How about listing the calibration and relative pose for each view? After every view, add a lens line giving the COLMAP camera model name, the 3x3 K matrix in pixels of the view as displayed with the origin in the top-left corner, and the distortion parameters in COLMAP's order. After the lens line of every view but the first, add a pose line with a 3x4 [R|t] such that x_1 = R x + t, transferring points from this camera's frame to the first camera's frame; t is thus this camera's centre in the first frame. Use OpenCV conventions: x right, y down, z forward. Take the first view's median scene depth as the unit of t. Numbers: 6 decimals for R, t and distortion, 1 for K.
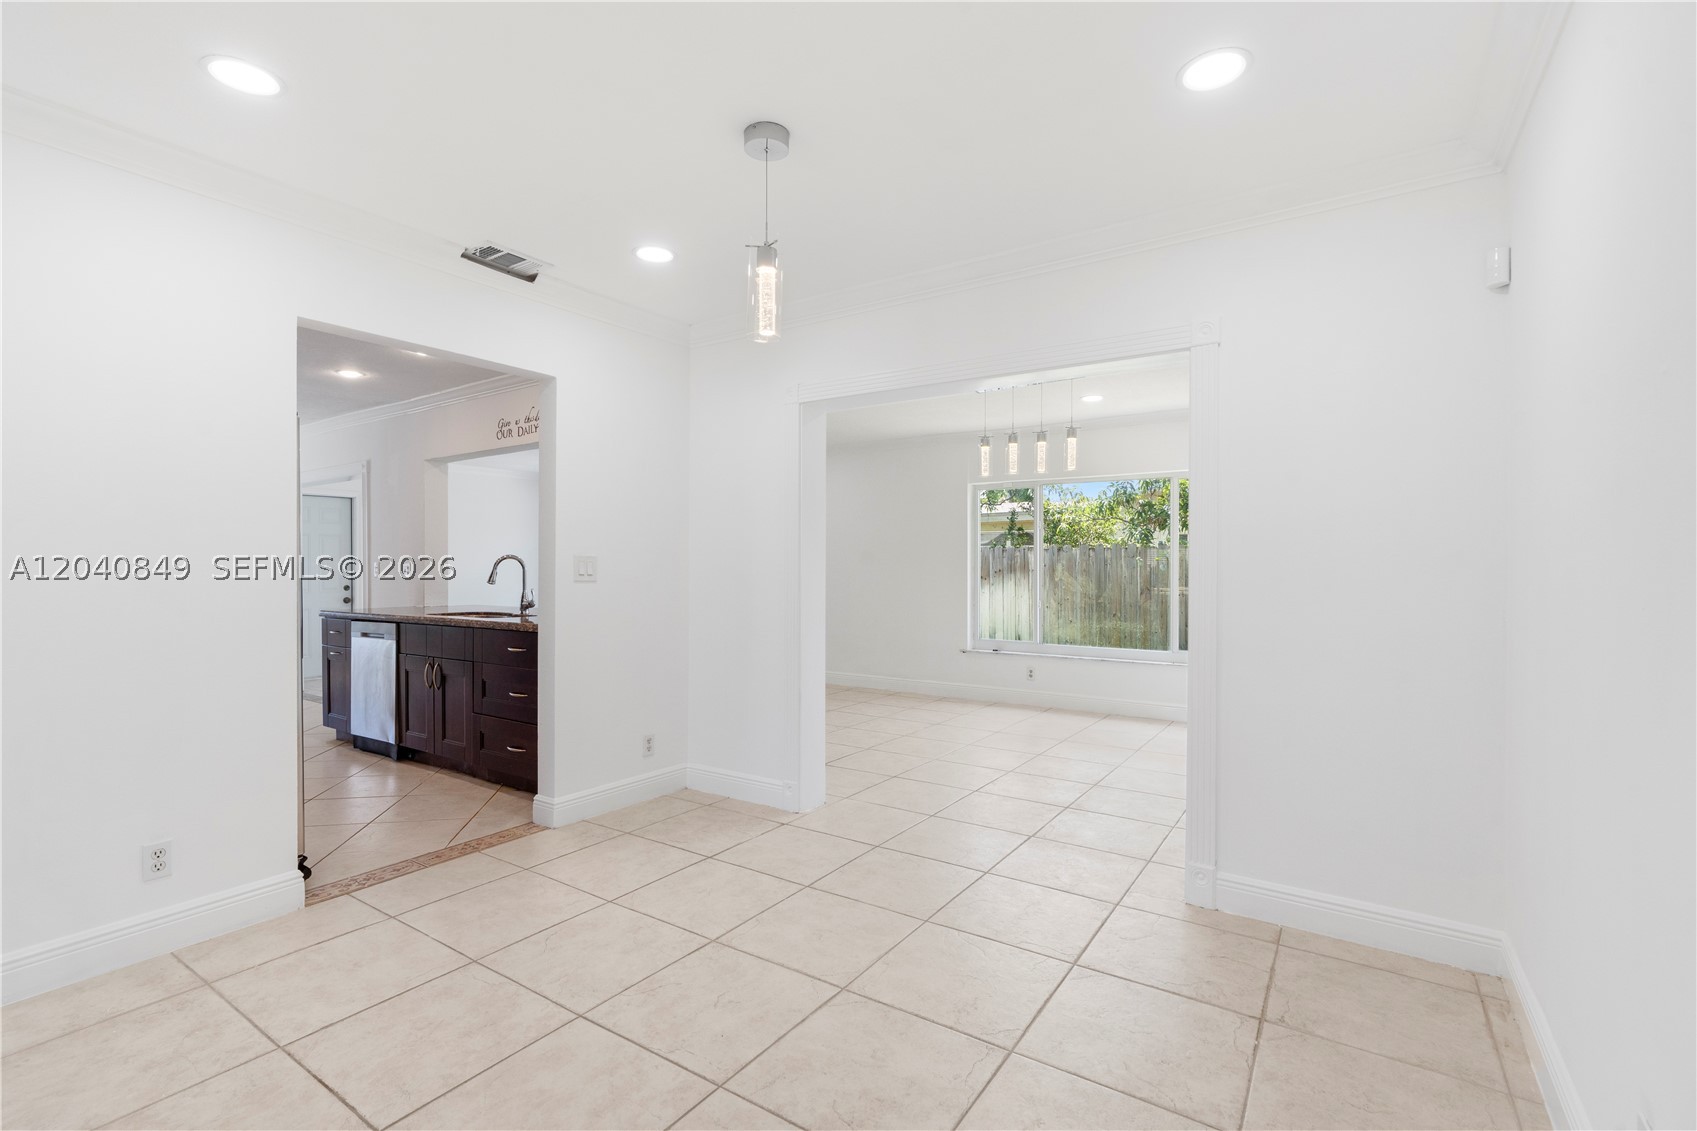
lens RADIAL K [[763.8, 0, 835.3], [0, 763.8, 572.5], [0, 0, 1]] dist [-0.010094, 0.005113]
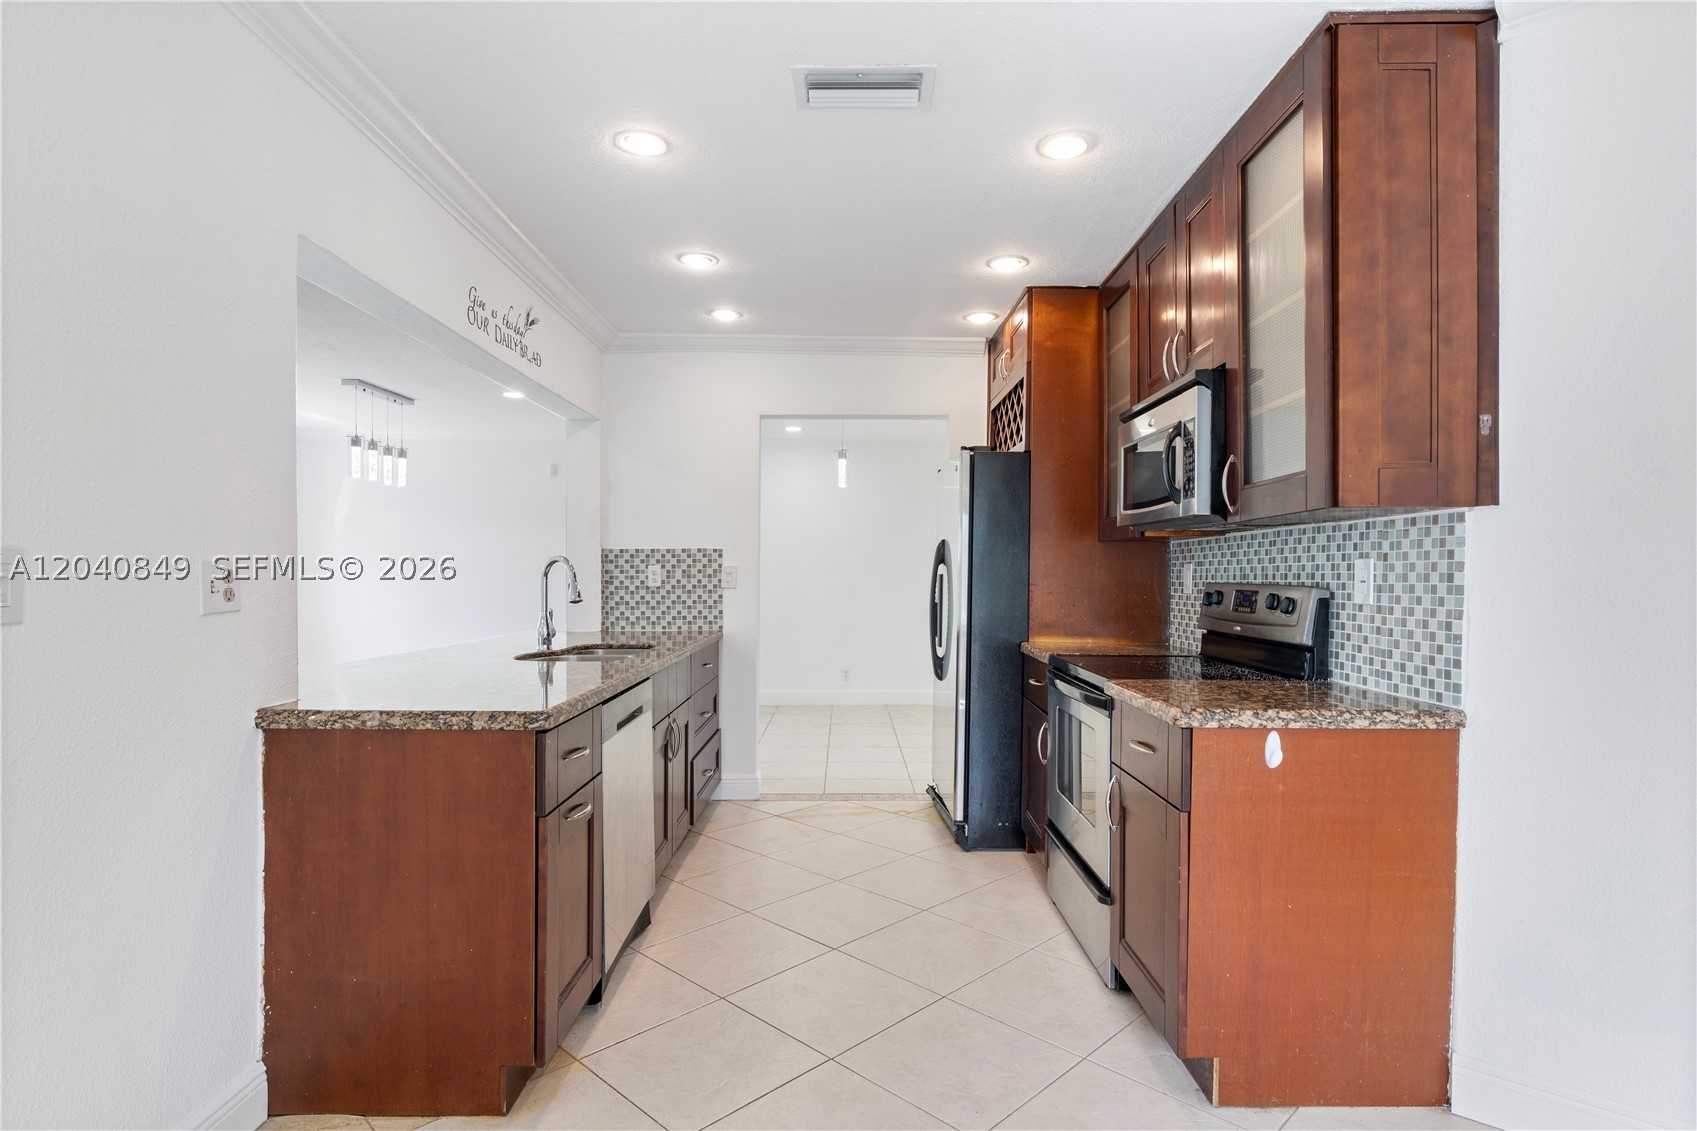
lens RADIAL K [[897.1, 0, 870.0], [0, 897.1, 589.1], [0, 0, 1]] dist [-0.014268, 0.001636]
pose [[-0.576954, -0.011276, 0.816699, -1.112475], [0.005214, 0.999833, 0.017488, -0.007692], [-0.816760, 0.014348, -0.576799, 1.161236]]
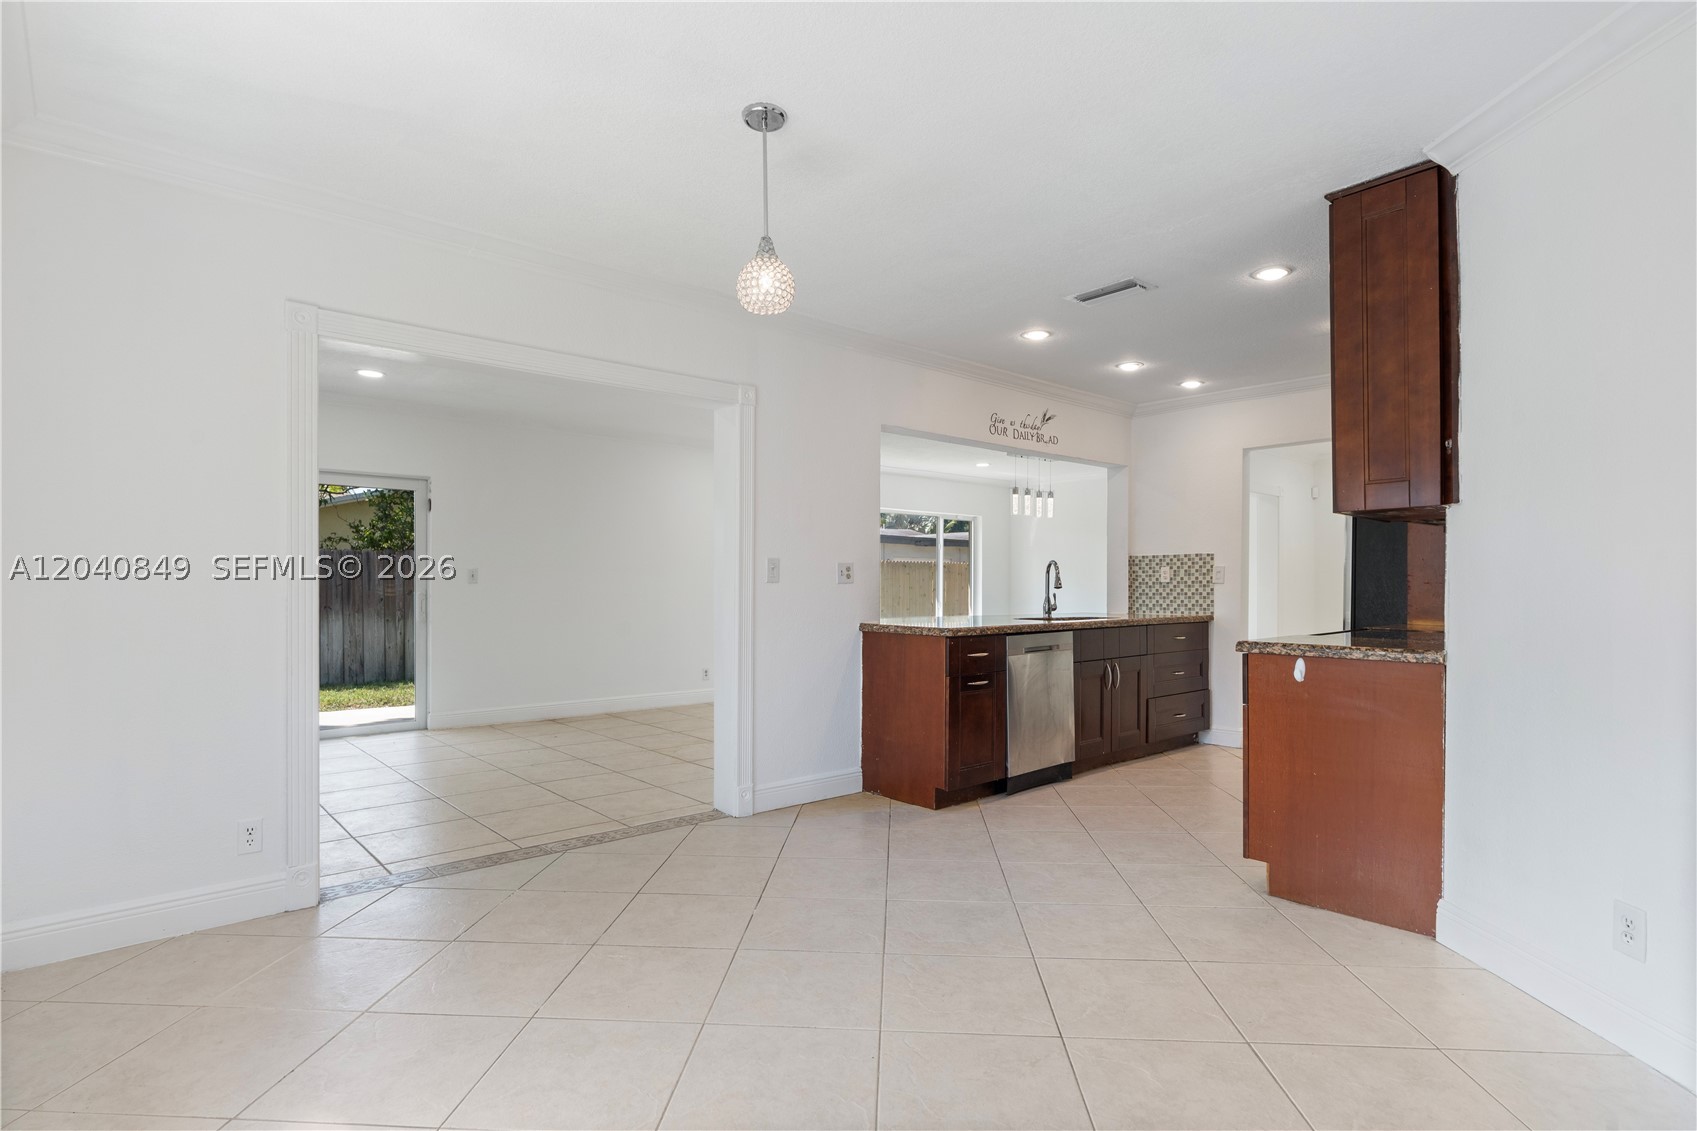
lens RADIAL K [[897.1, 0, 827.6], [0, 897.1, 581.0], [0, 0, 1]] dist [-0.014268, 0.001636]
pose [[0.261133, 0.010721, 0.965243, -1.585613], [0.004956, 0.999910, -0.012447, 0.016500], [-0.965290, 0.008034, 0.261056, 0.936832]]
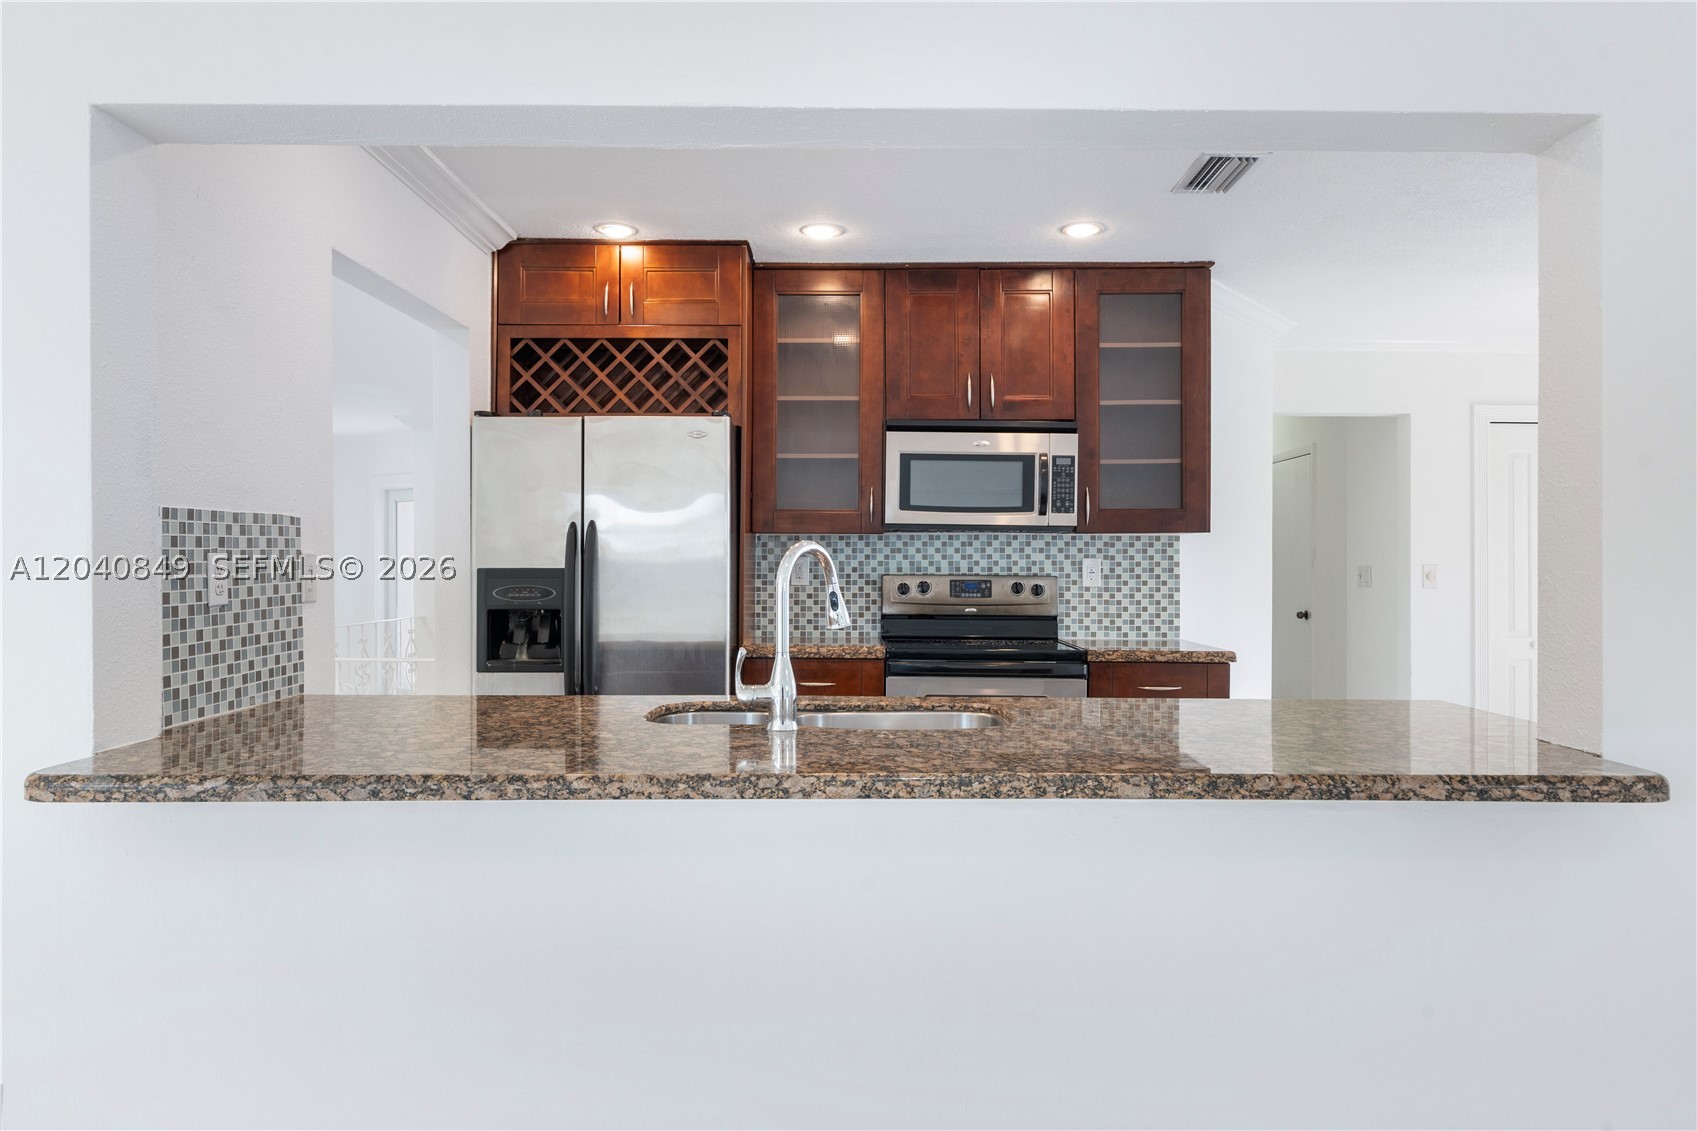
lens RADIAL K [[1089.6, 0, 859.8], [0, 1089.6, 556.4], [0, 0, 1]] dist [0.000965, 0.003105]
pose [[-0.827124, -0.001695, -0.562017, -0.182145], [-0.004595, 0.999982, 0.003746, -0.018615], [0.562001, 0.005681, -0.827117, 1.332110]]
